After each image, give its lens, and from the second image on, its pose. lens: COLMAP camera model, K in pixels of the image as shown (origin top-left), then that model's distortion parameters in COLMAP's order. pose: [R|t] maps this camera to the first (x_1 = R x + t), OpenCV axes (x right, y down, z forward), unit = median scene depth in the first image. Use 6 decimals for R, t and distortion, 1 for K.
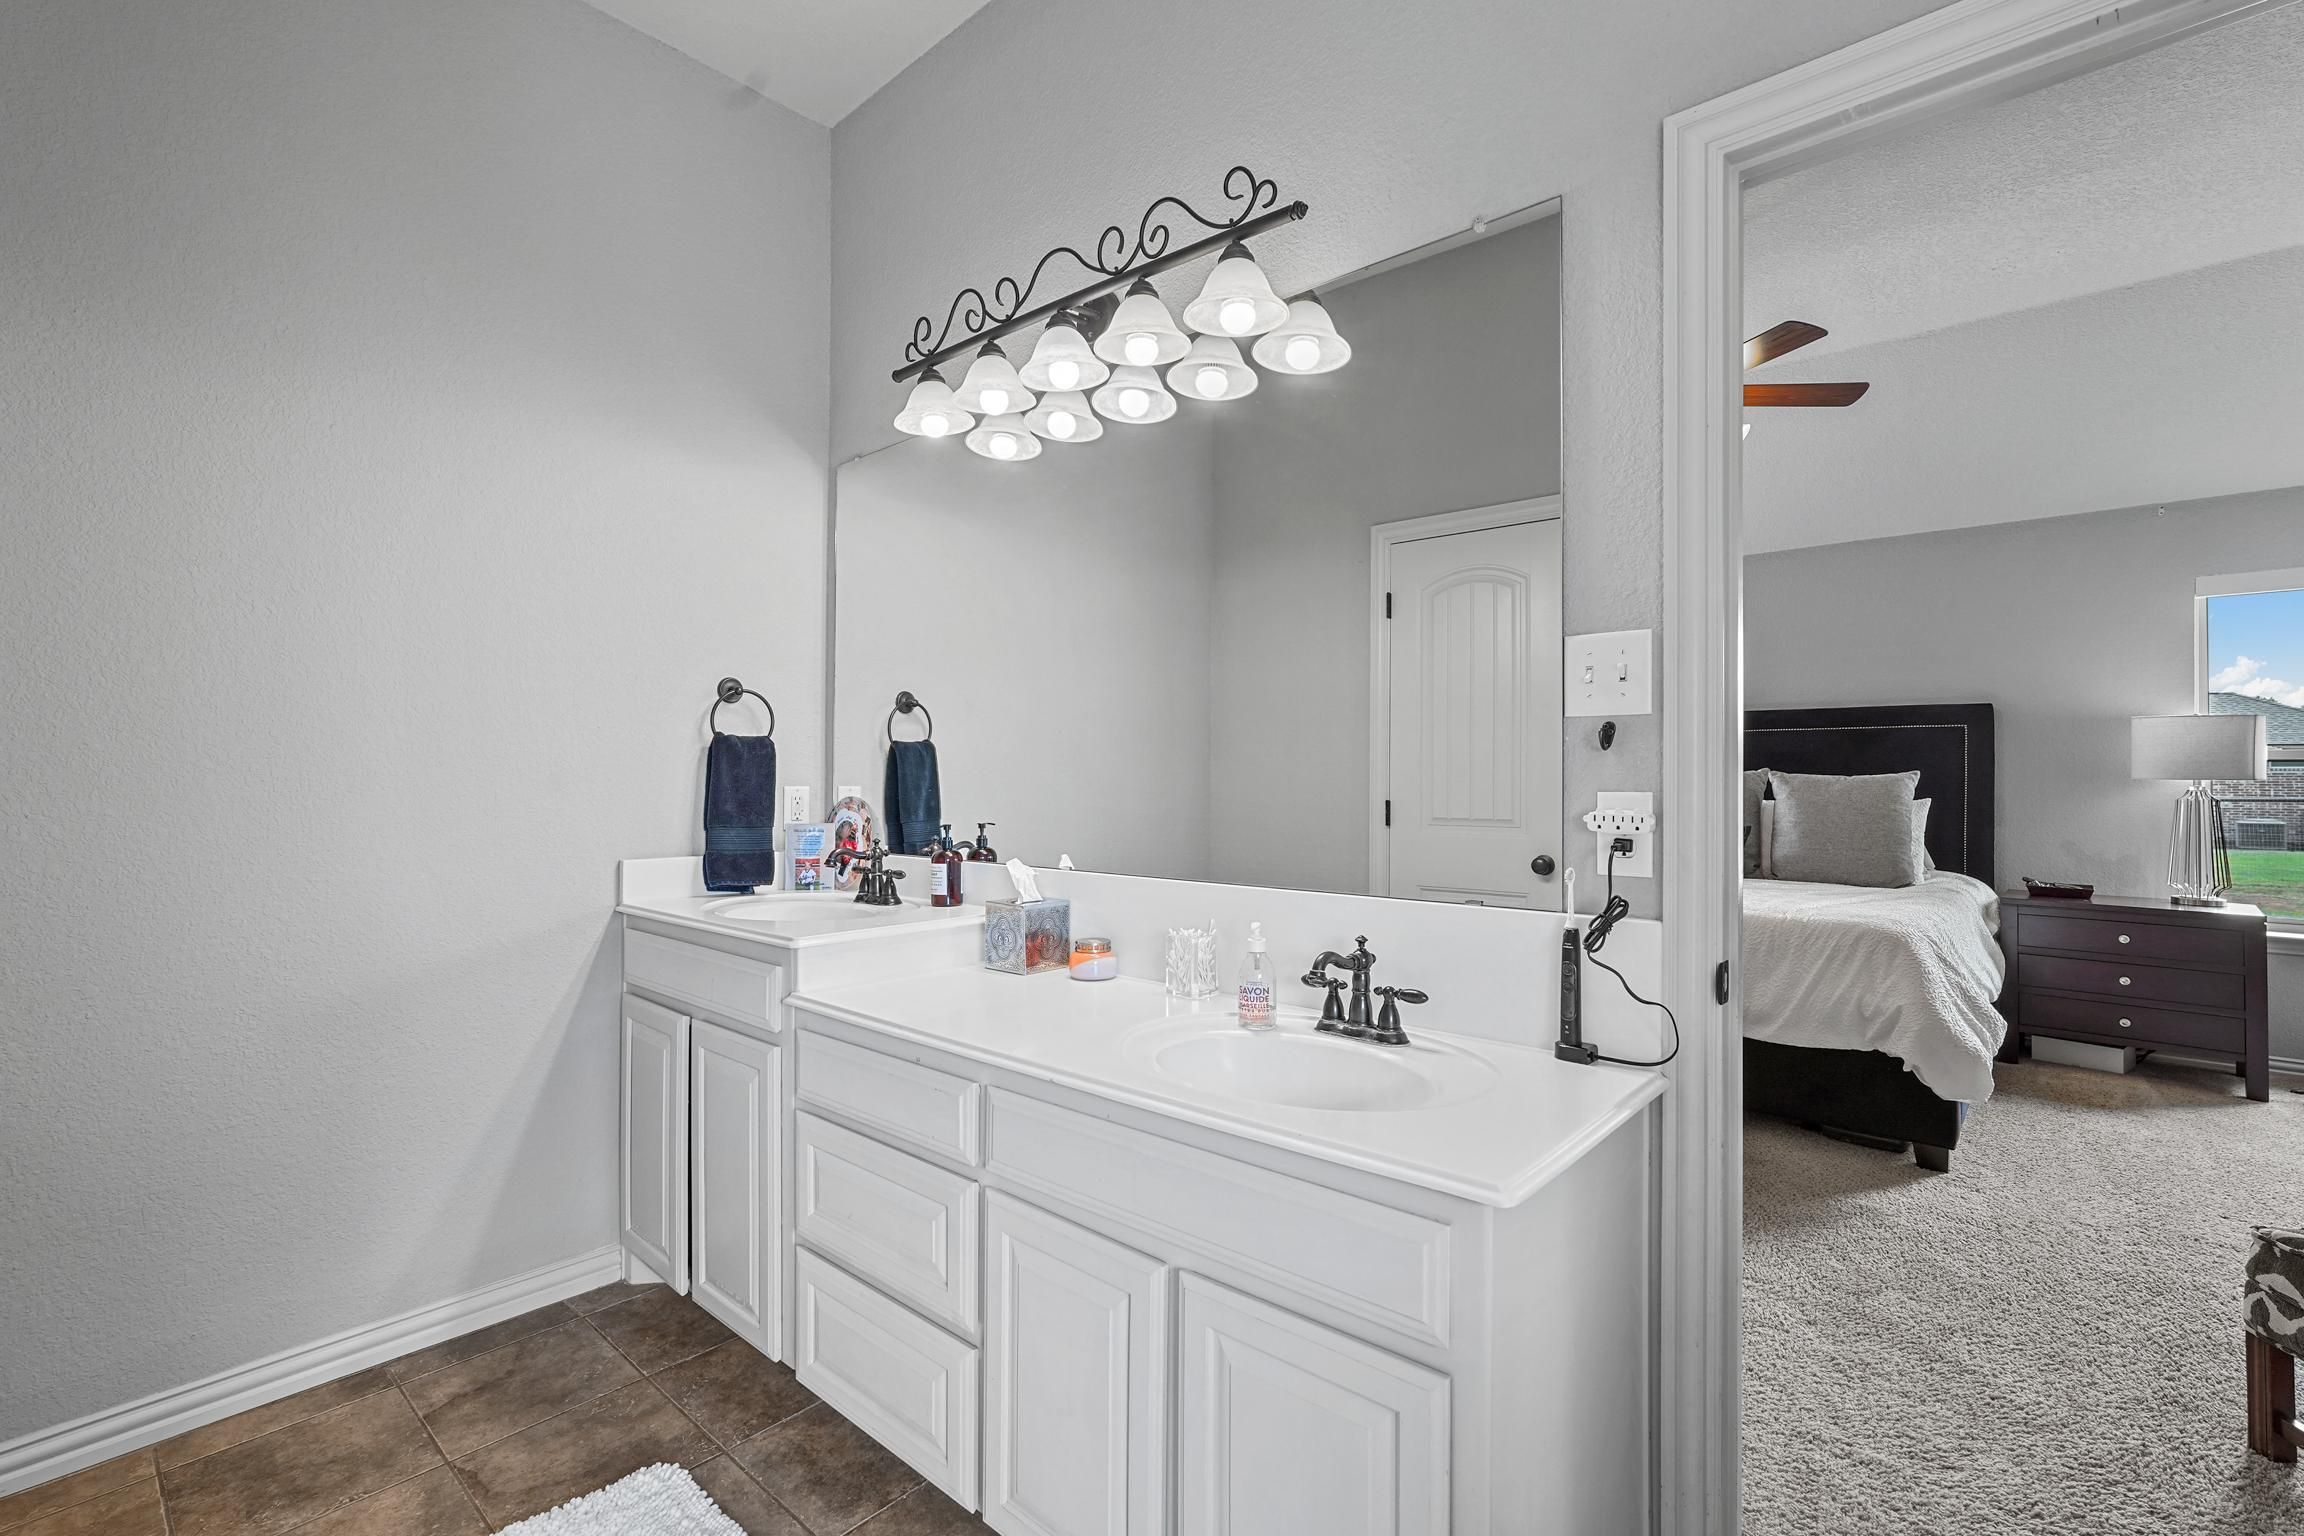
lens RADIAL K [[1014.7, 0, 1150.6], [0, 1014.7, 758.7], [0, 0, 1]] dist [-0.001447, 0.003287]
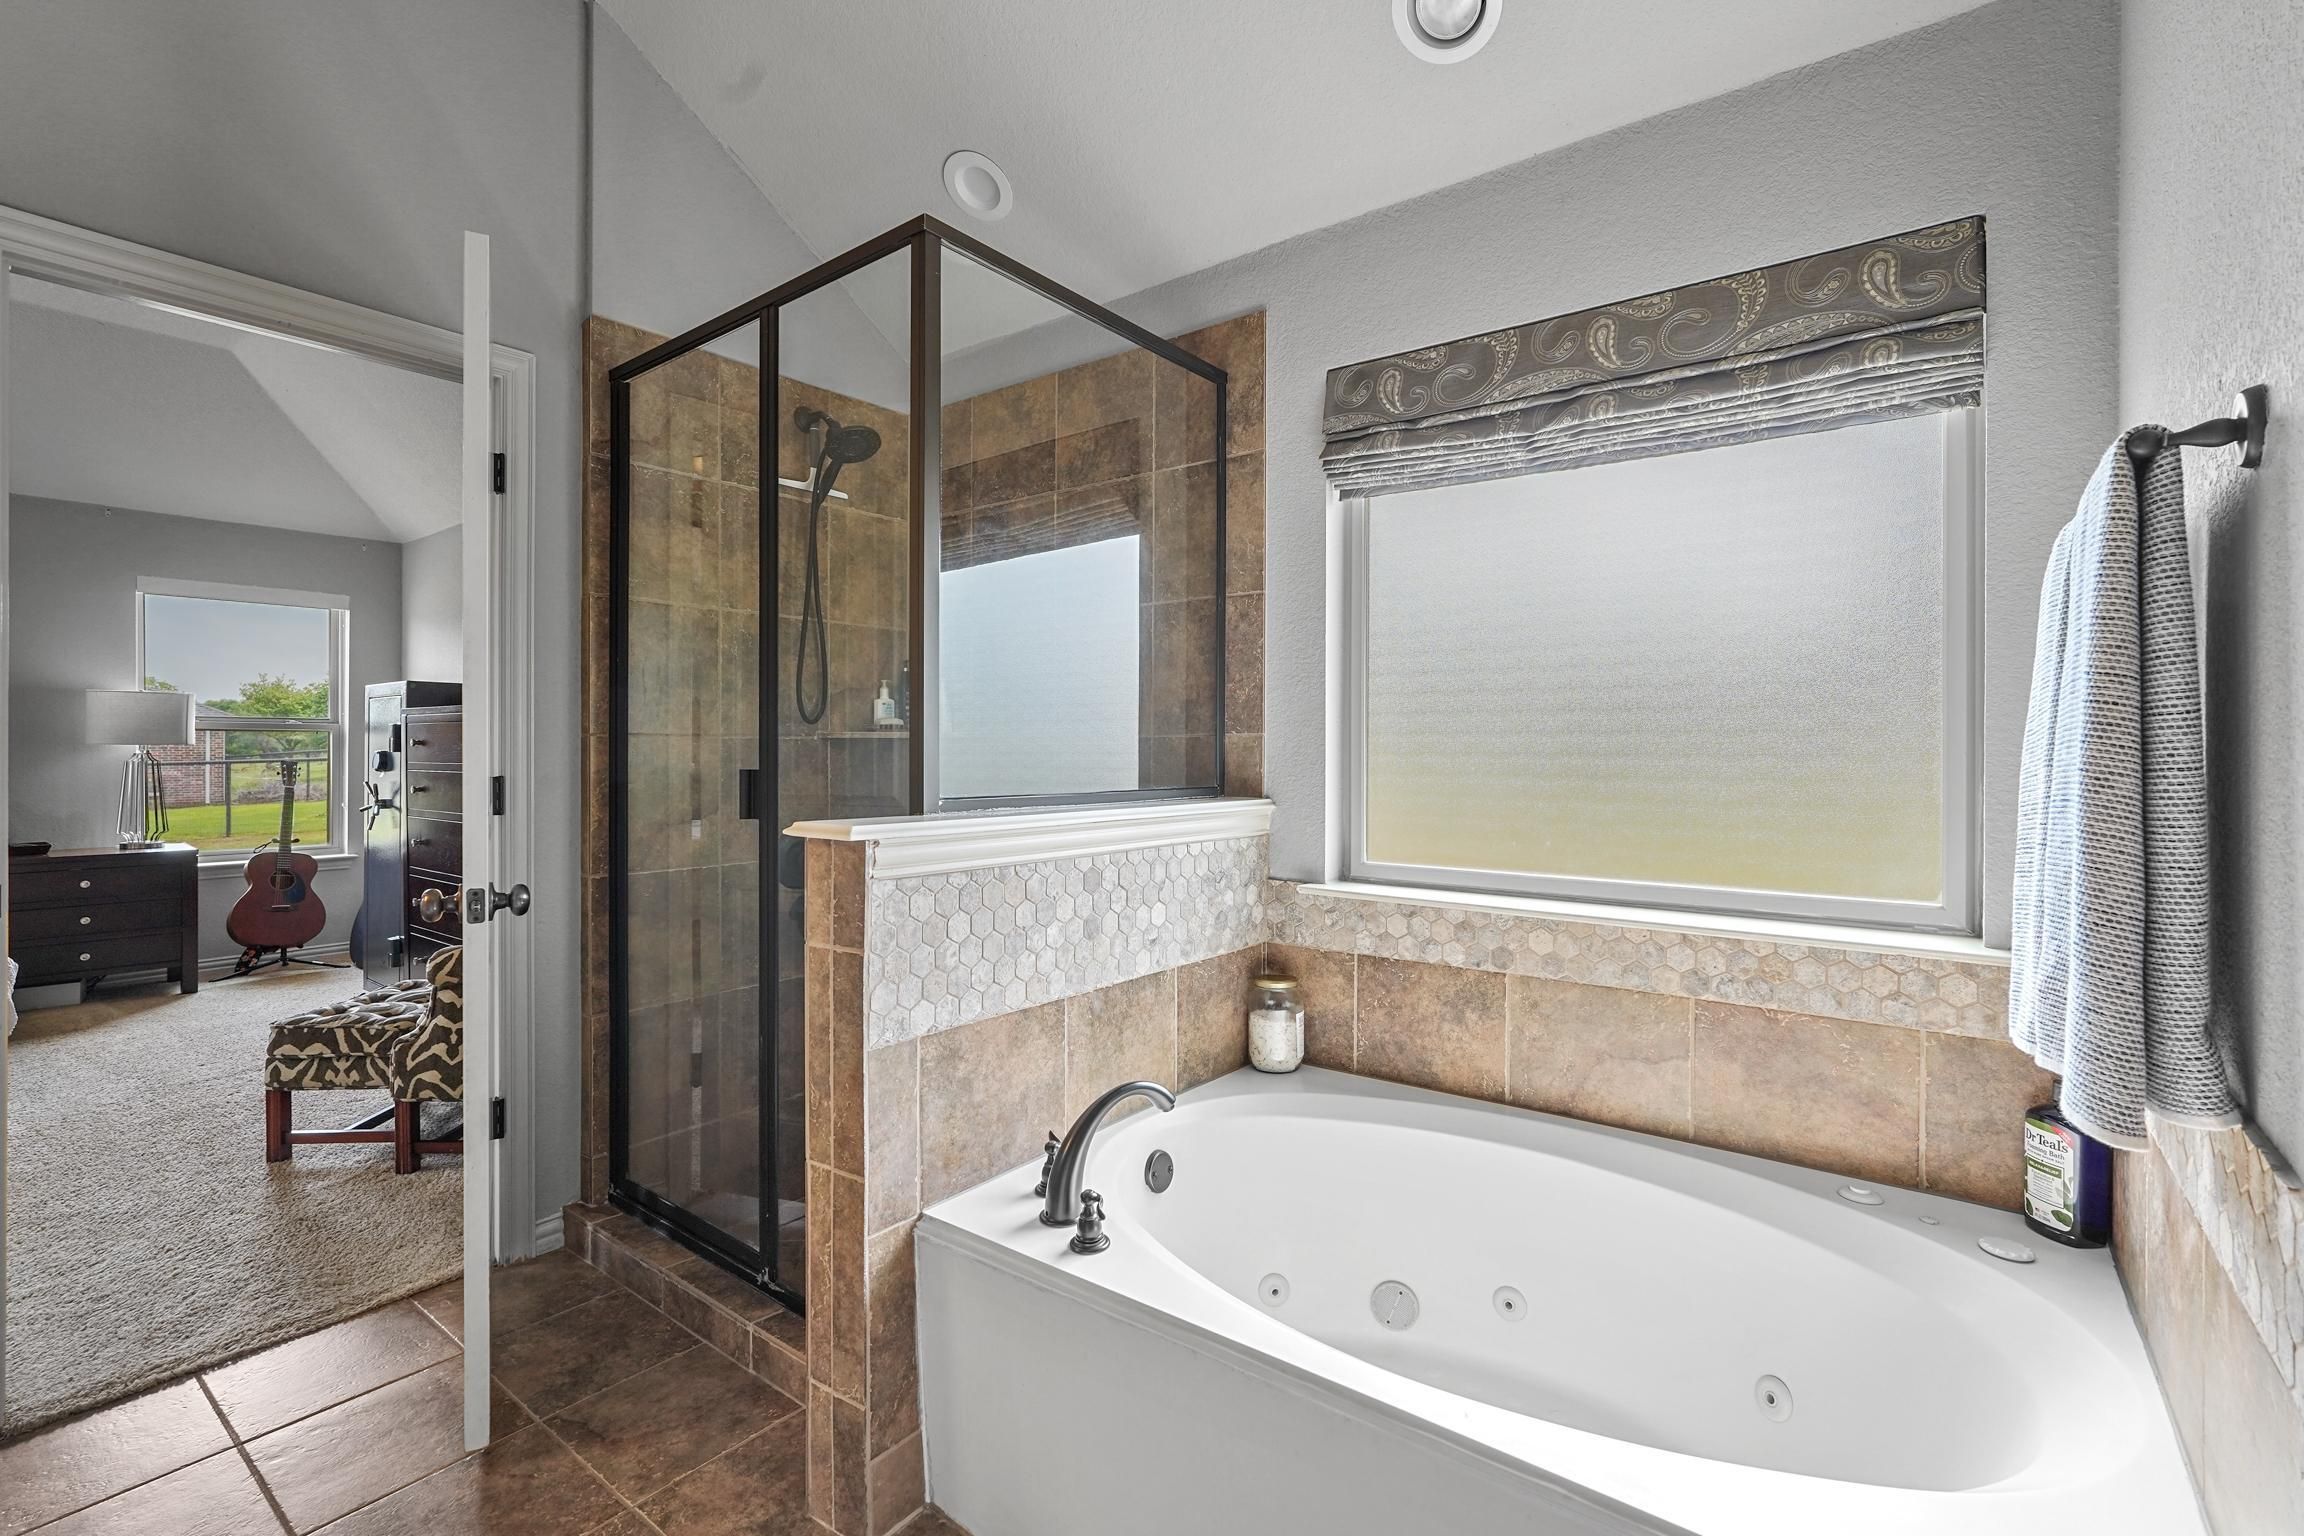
lens RADIAL K [[1045.0, 0, 1156.5], [0, 1045.0, 753.0], [0, 0, 1]] dist [-0.035345, 0.014611]
pose [[-0.071296, -0.008008, 0.997423, -0.264583], [-0.017389, 0.999826, 0.006784, 0.001957], [-0.997304, -0.016860, -0.071423, -0.110876]]
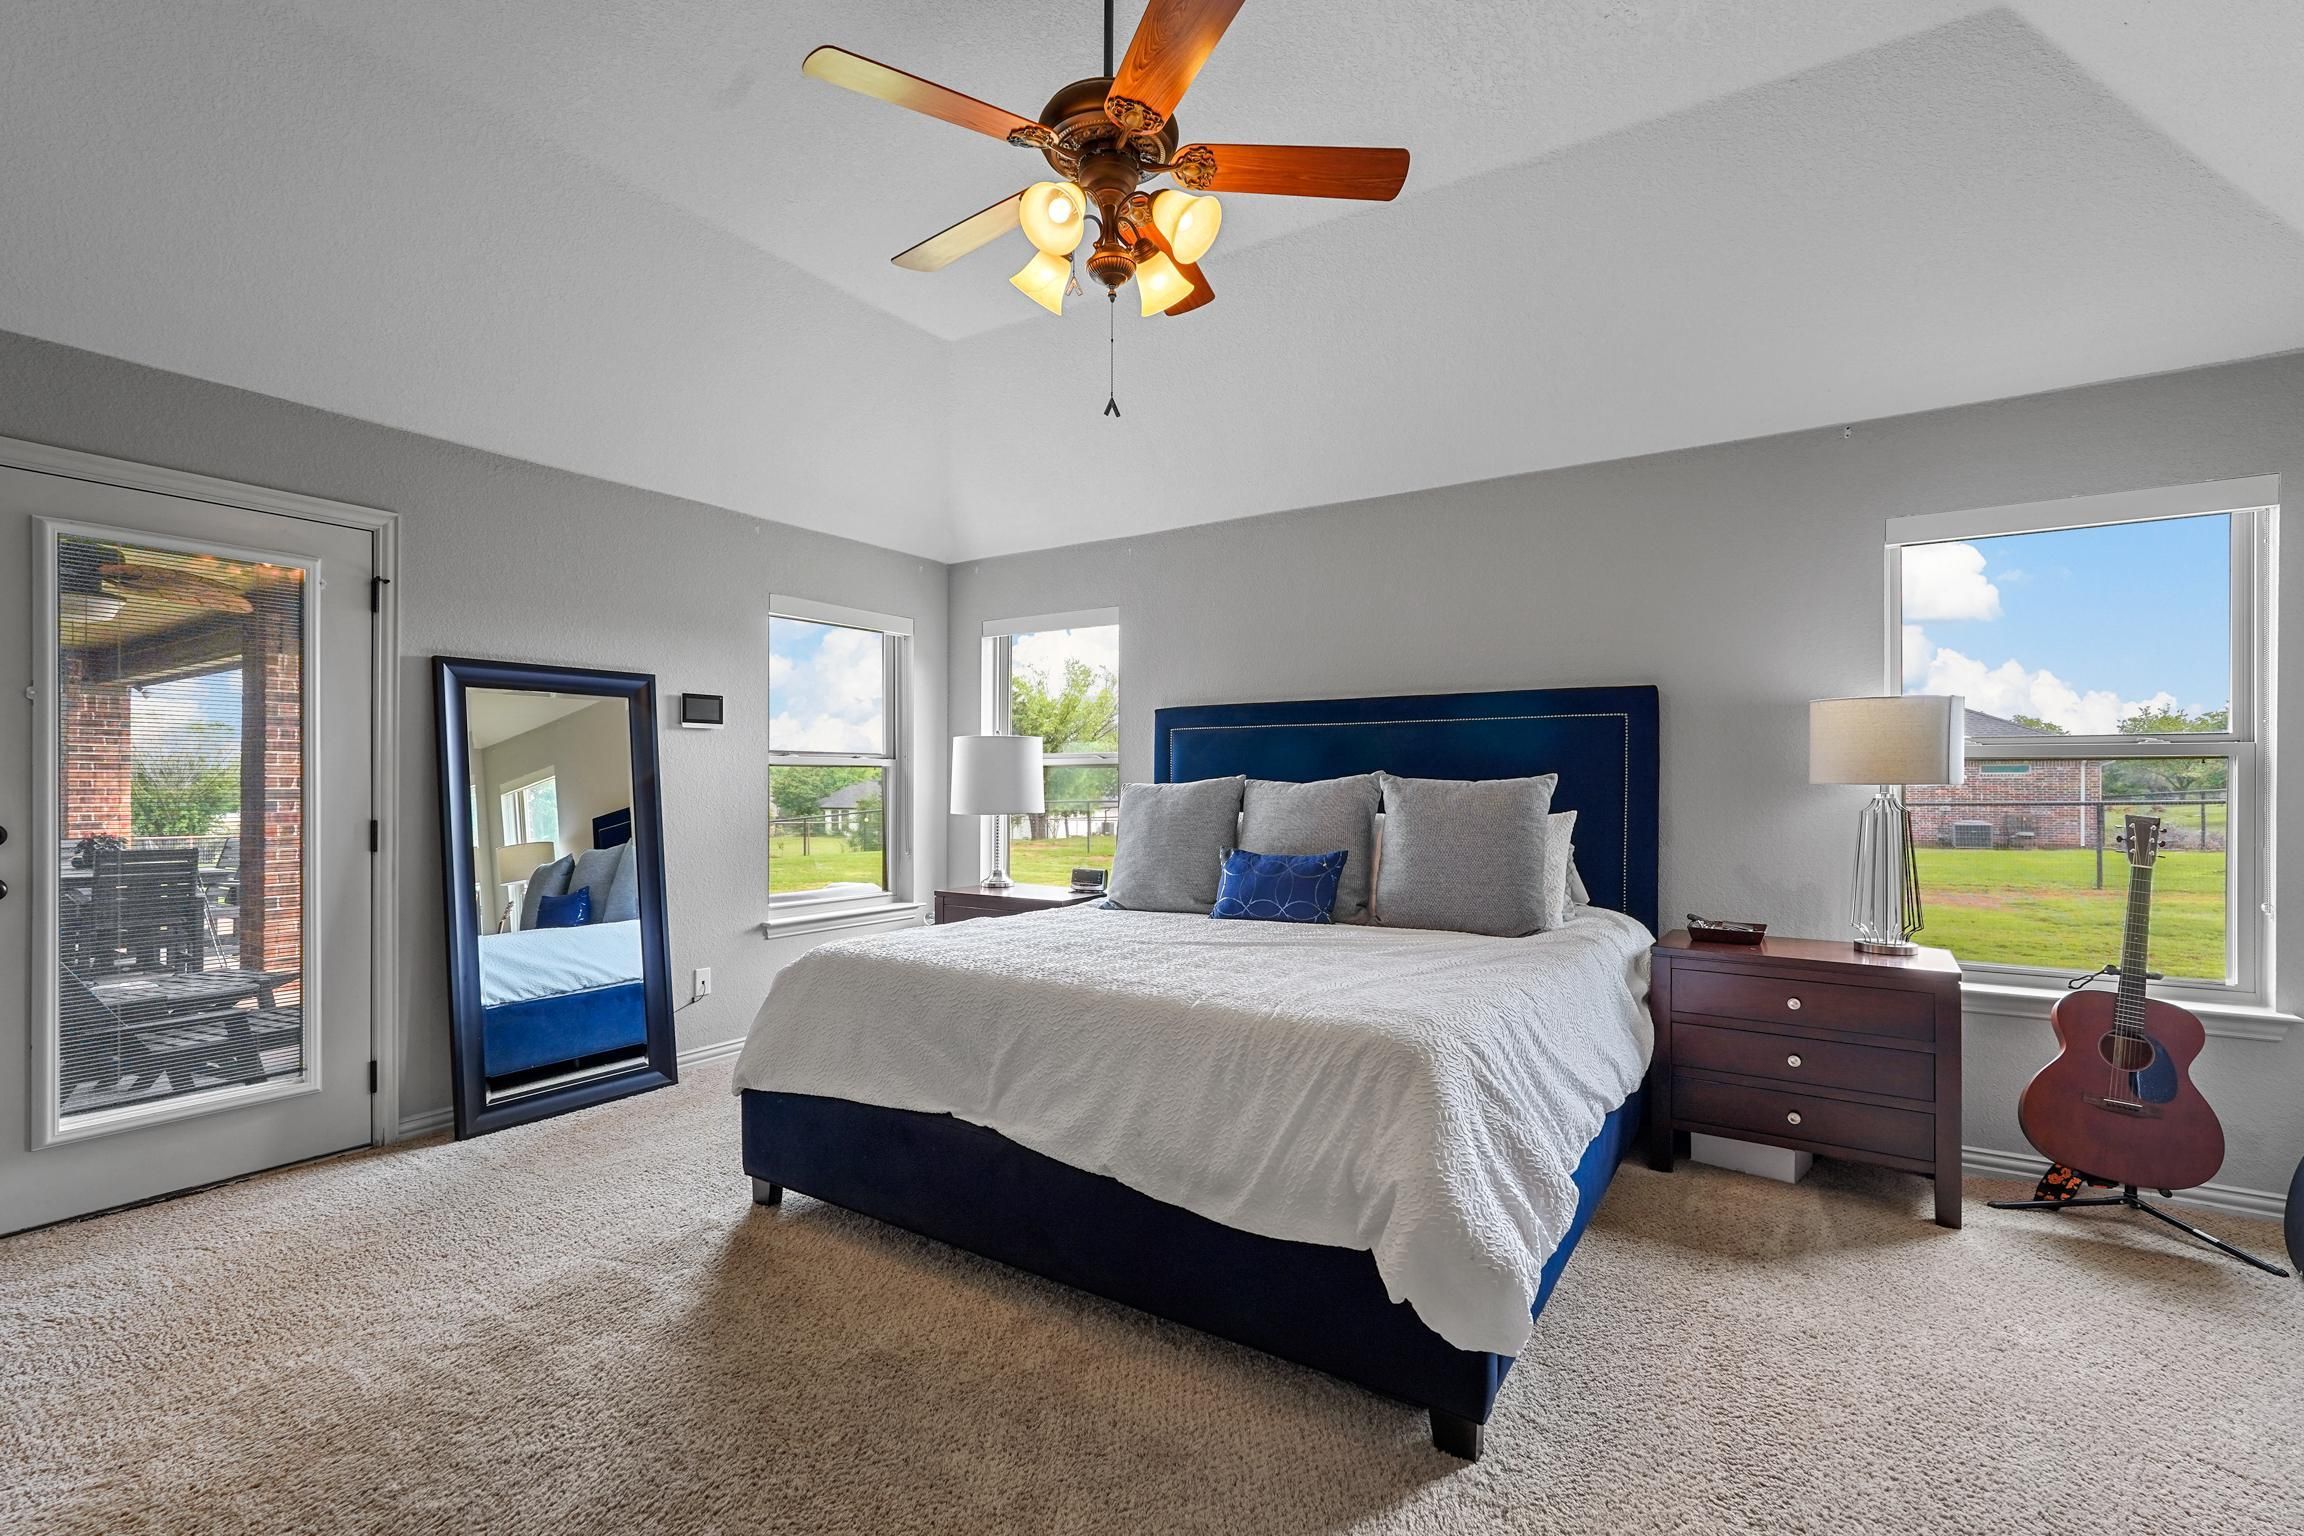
lens RADIAL K [[1019.2, 0, 1152.8], [0, 1019.2, 770.3], [0, 0, 1]] dist [-0.002470, 0.000526]
pose [[0.988813, 0.000526, 0.149156, 0.386560], [-0.000985, 0.999995, 0.003004, 0.008198], [-0.149154, -0.003117, 0.988809, 0.340148]]
